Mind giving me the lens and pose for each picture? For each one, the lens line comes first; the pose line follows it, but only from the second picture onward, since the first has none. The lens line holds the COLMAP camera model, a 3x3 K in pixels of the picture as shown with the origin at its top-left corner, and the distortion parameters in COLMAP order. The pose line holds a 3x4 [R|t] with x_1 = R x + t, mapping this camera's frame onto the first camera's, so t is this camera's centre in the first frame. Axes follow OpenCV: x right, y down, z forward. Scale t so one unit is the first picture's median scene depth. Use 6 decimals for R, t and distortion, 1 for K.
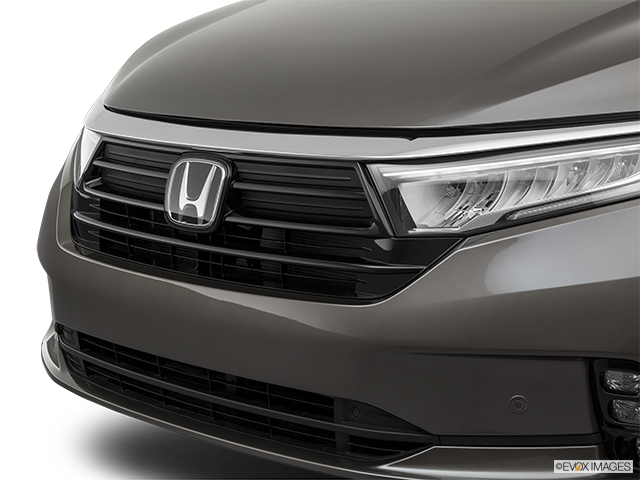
lens RADIAL K [[1542.4, 0, 320.3], [0, 1542.4, 239.3], [0, 0, 1]] dist [0.032209, 0.000000]
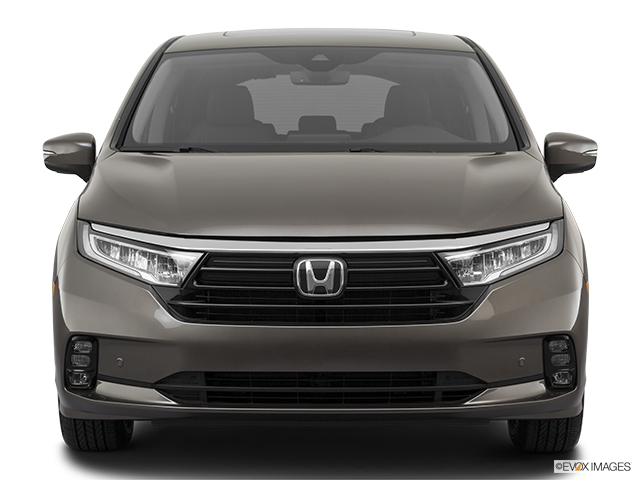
lens RADIAL K [[1542.4, 0, 319.8], [0, 1542.4, 239.2], [0, 0, 1]] dist [0.032209, 0.000000]
pose [[0.683504, -0.023562, 0.729566, -1.497069], [0.105148, 0.992233, -0.066464, 0.048850], [-0.722333, 0.122141, 0.680673, -0.237583]]
